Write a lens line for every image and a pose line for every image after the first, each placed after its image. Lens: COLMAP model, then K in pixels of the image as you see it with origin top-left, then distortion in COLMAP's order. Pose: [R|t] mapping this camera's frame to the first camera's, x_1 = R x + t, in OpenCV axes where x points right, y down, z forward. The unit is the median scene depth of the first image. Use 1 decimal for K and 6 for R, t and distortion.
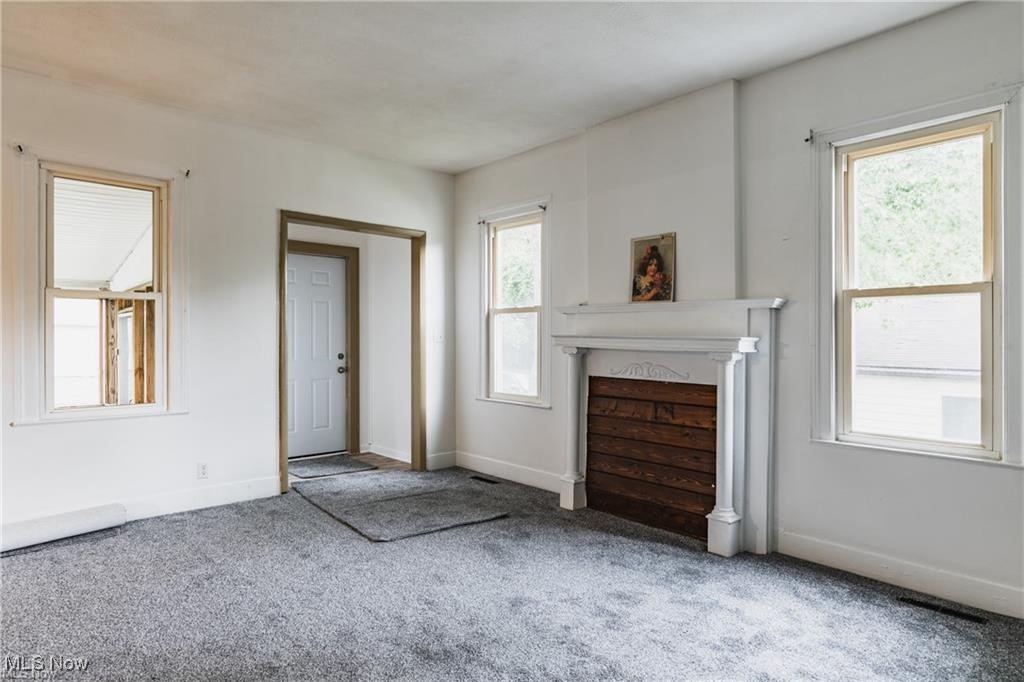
lens RADIAL K [[587.1, 0, 515.0], [0, 587.1, 335.5], [0, 0, 1]] dist [-0.000408, -0.002585]
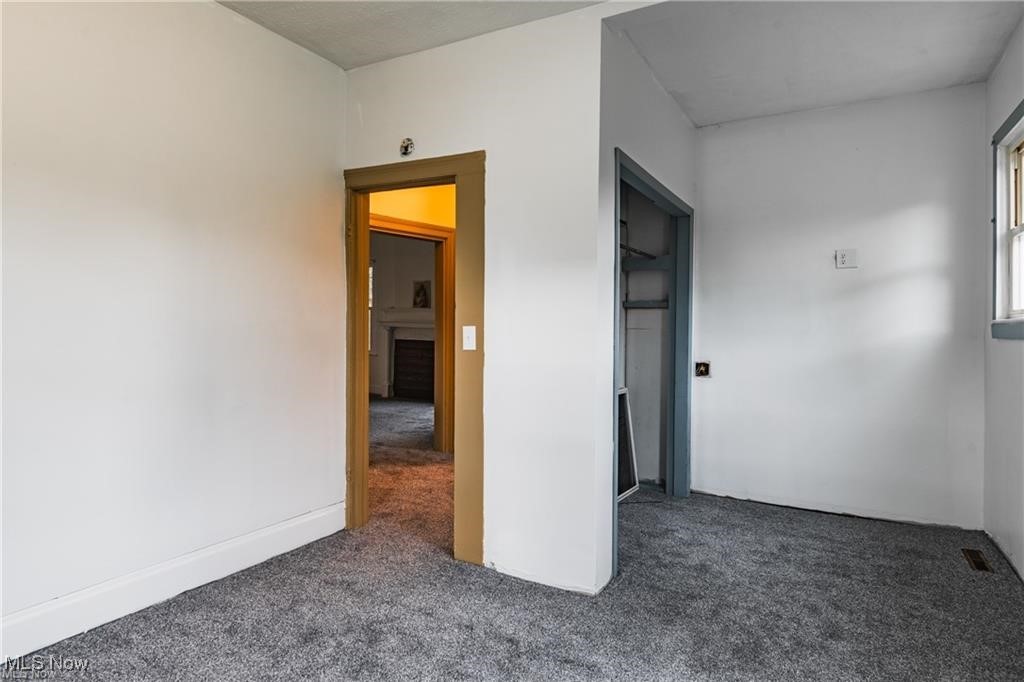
lens RADIAL K [[587.1, 0, 515.0], [0, 587.1, 335.5], [0, 0, 1]] dist [-0.000408, -0.002585]
pose [[0.949496, 0.001748, 0.313775, -0.149730], [-0.010702, 0.999583, 0.026816, -0.011874], [-0.313597, -0.028820, 0.949119, -1.331526]]
